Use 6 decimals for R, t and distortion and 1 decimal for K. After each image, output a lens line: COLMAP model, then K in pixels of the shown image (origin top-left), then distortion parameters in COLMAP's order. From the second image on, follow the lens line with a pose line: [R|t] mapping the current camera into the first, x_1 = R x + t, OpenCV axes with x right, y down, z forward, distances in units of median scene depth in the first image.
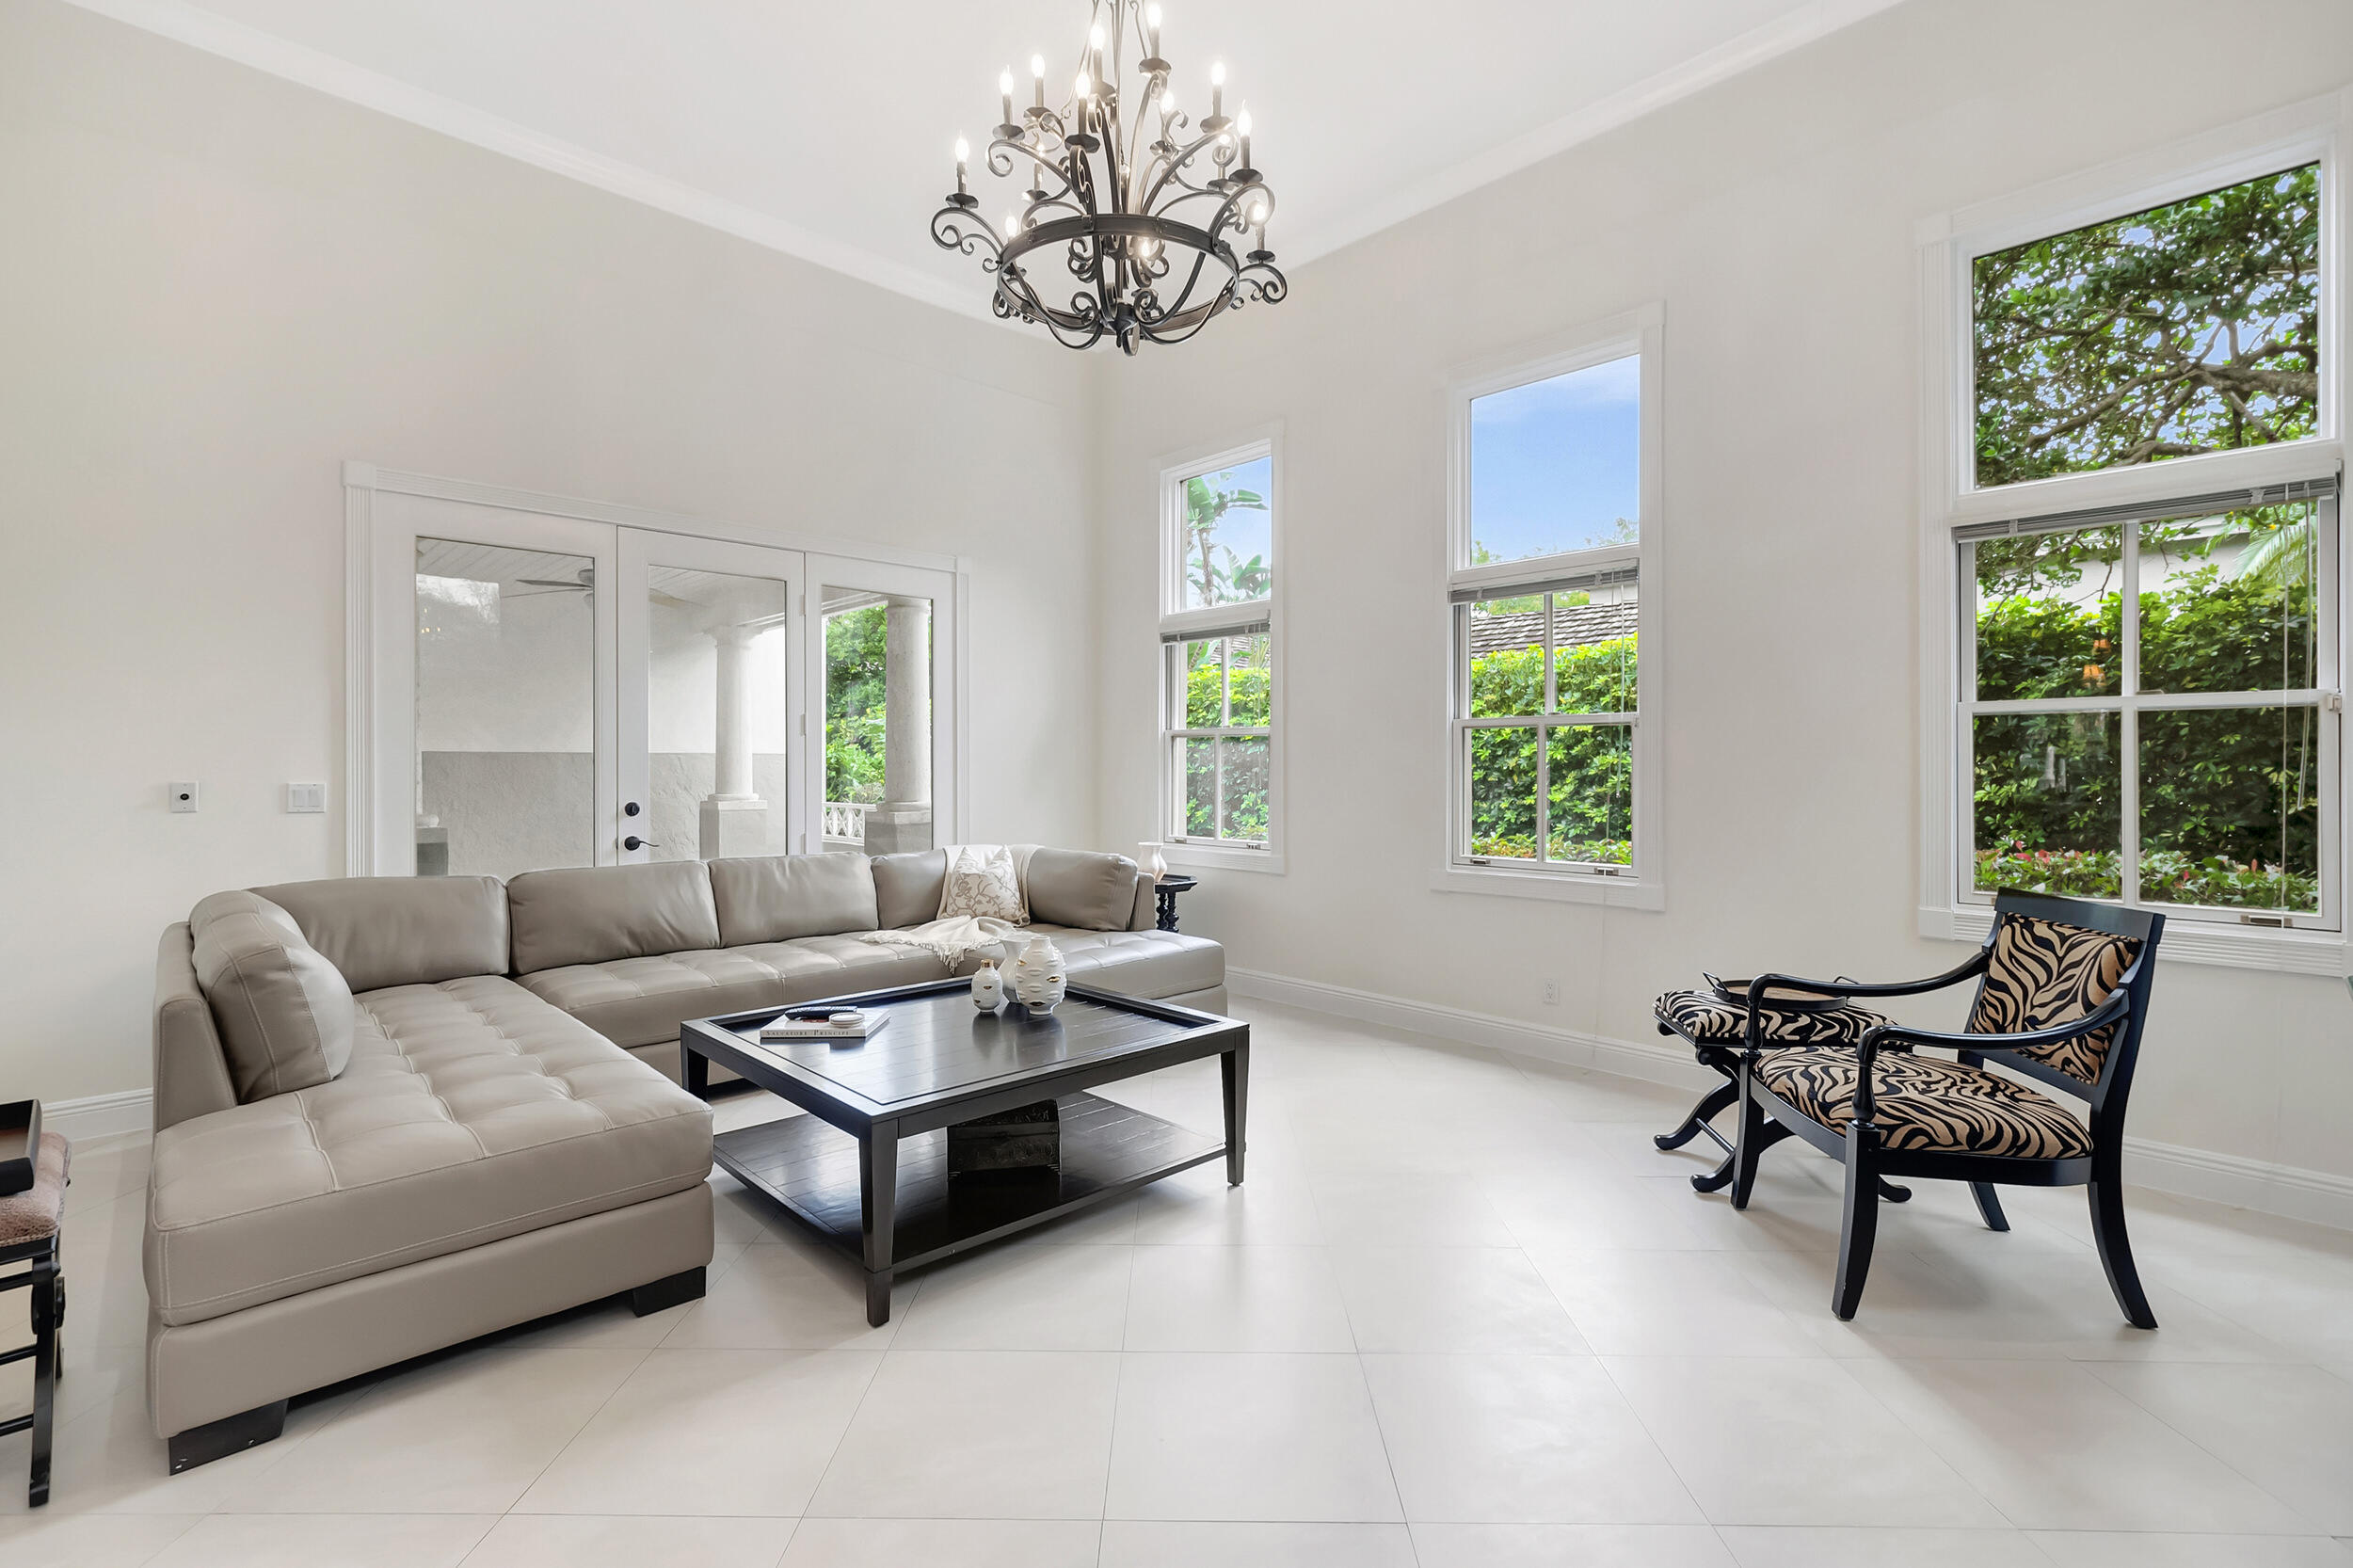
lens RADIAL K [[1058.4, 0, 1169.0], [0, 1058.4, 755.1], [0, 0, 1]] dist [0.036159, -0.032894]
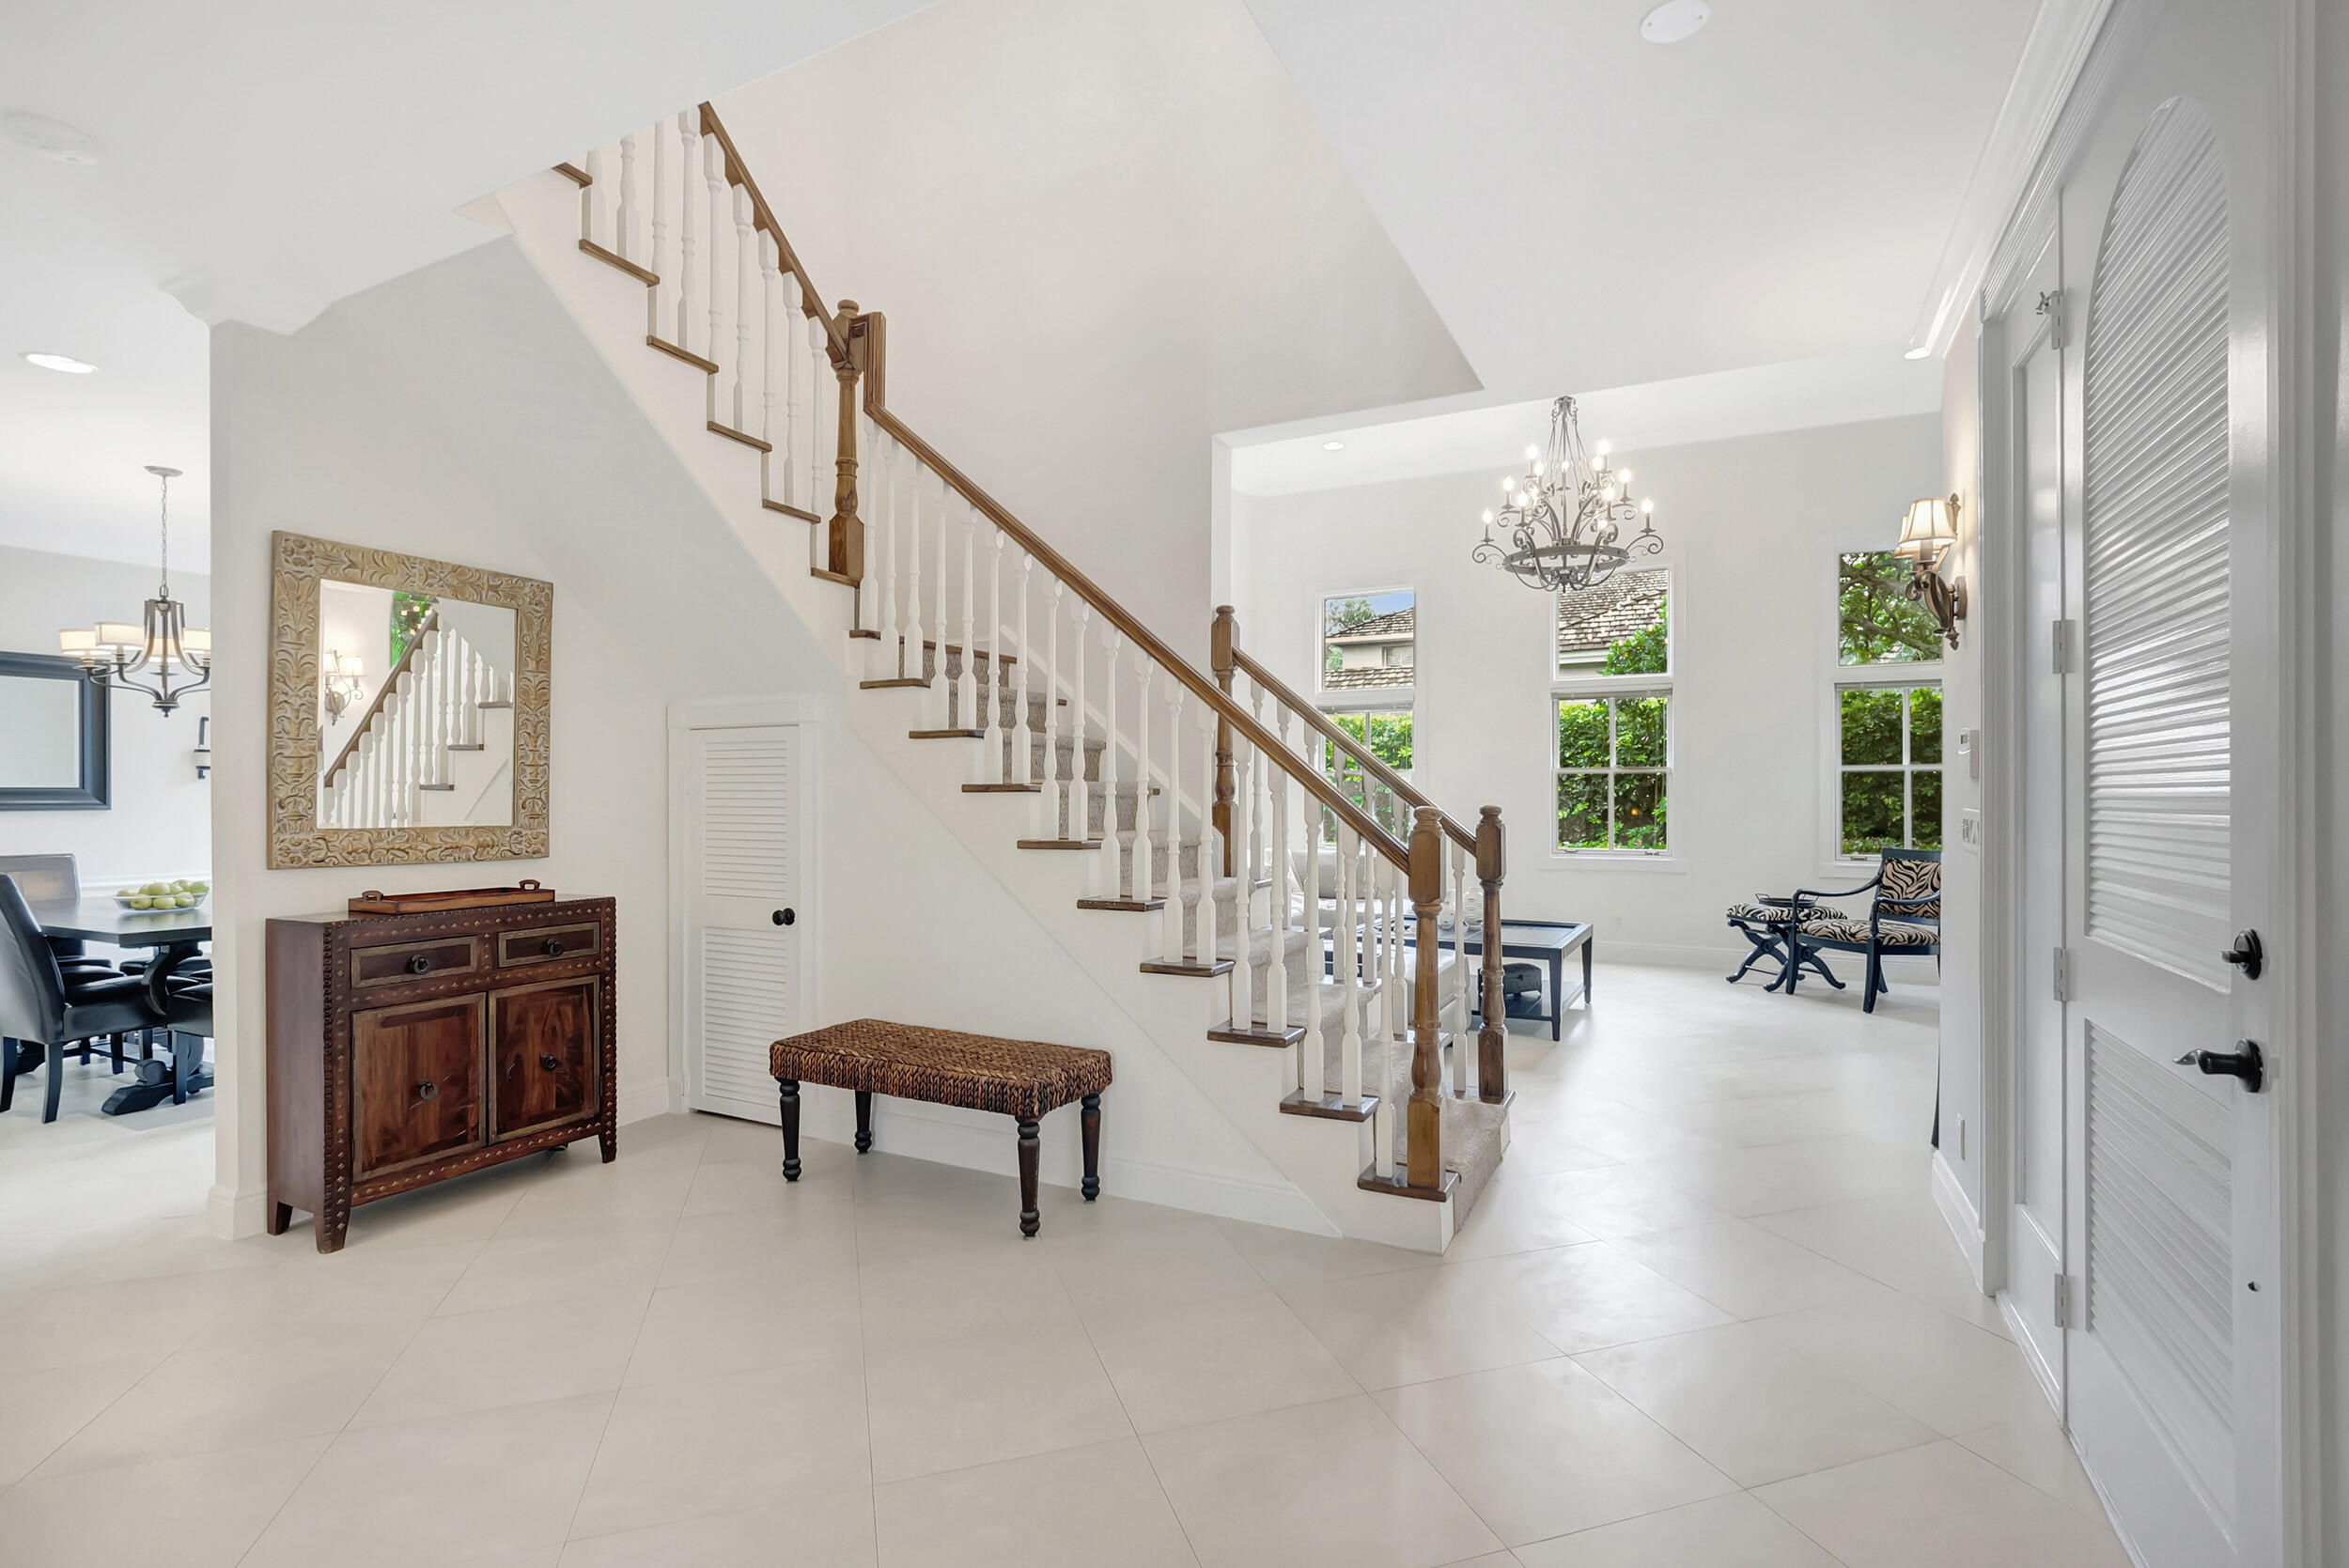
lens RADIAL K [[1091.6, 0, 1172.9], [0, 1091.6, 792.8], [0, 0, 1]] dist [0.000462, -0.000064]
pose [[0.948318, -0.003012, 0.317308, -1.236371], [0.000728, 0.999973, 0.007316, -0.012884], [-0.317321, -0.006707, 0.948294, -0.658136]]
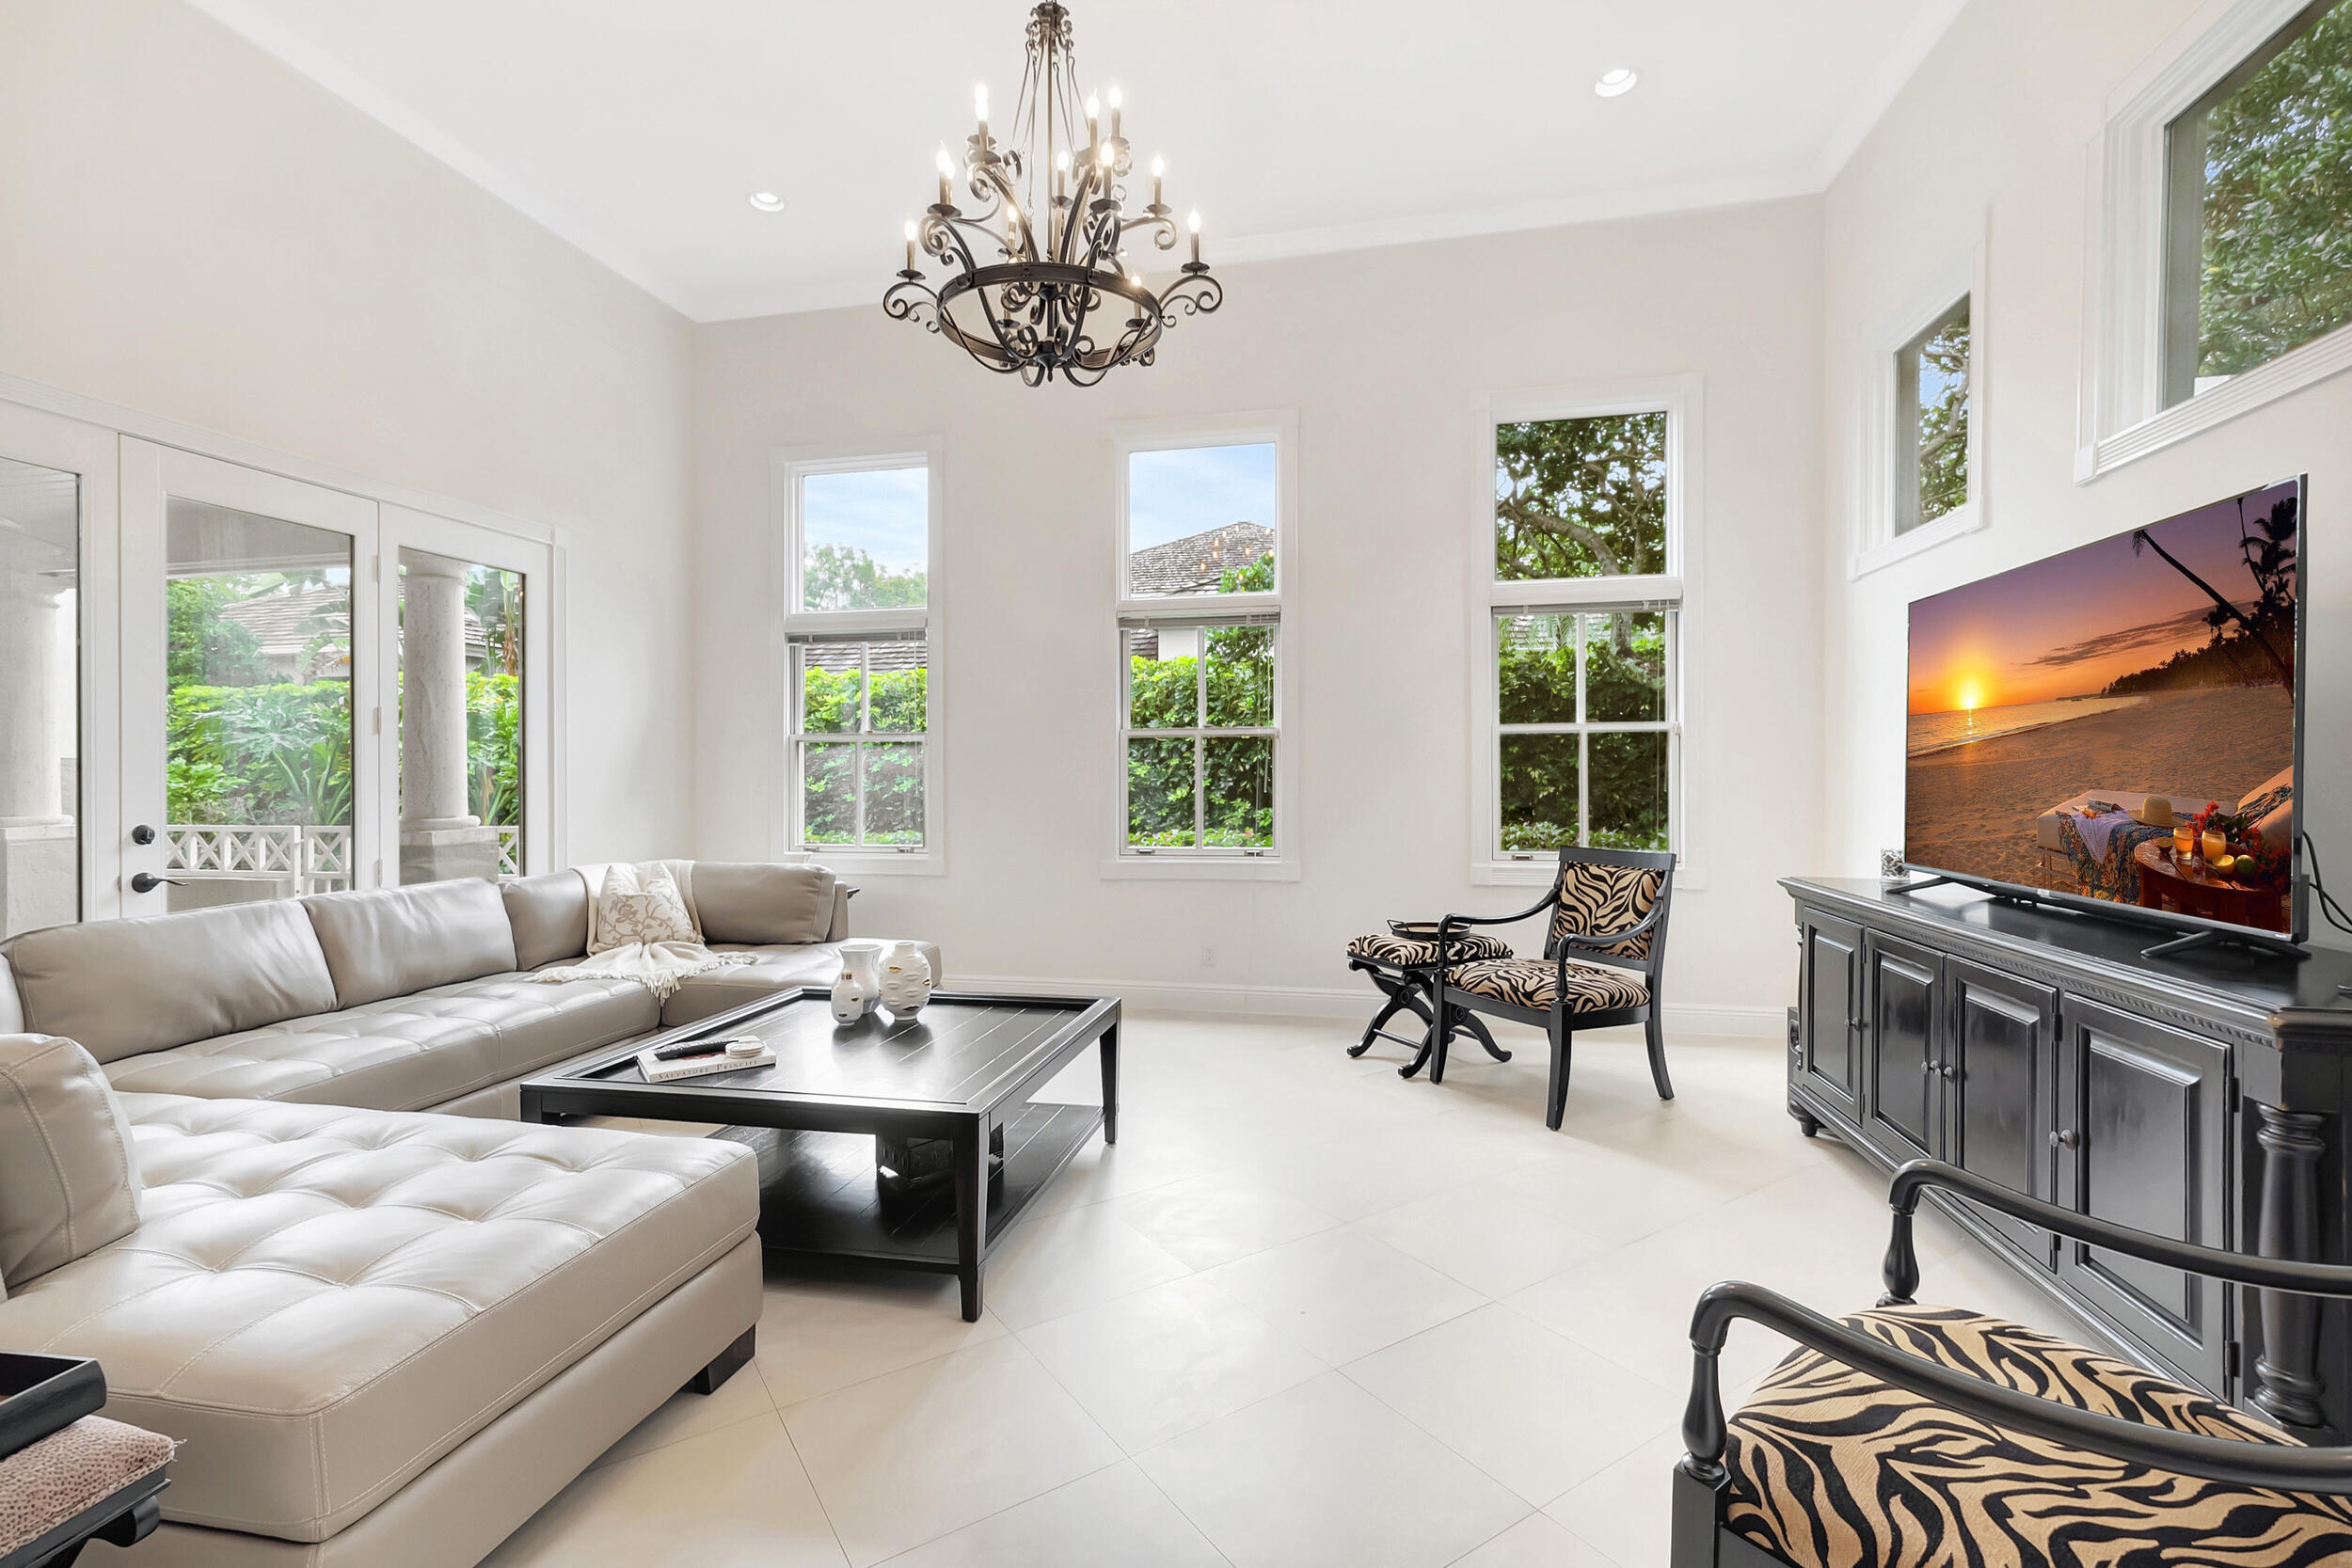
lens RADIAL K [[1046.1, 0, 1170.1], [0, 1046.1, 764.0], [0, 0, 1]] dist [-0.000267, -0.000735]
pose [[0.829182, -0.000857, 0.558978, -0.459506], [-0.000117, 0.999999, 0.001705, 0.002180], [-0.558978, -0.001479, 0.829181, 0.048226]]
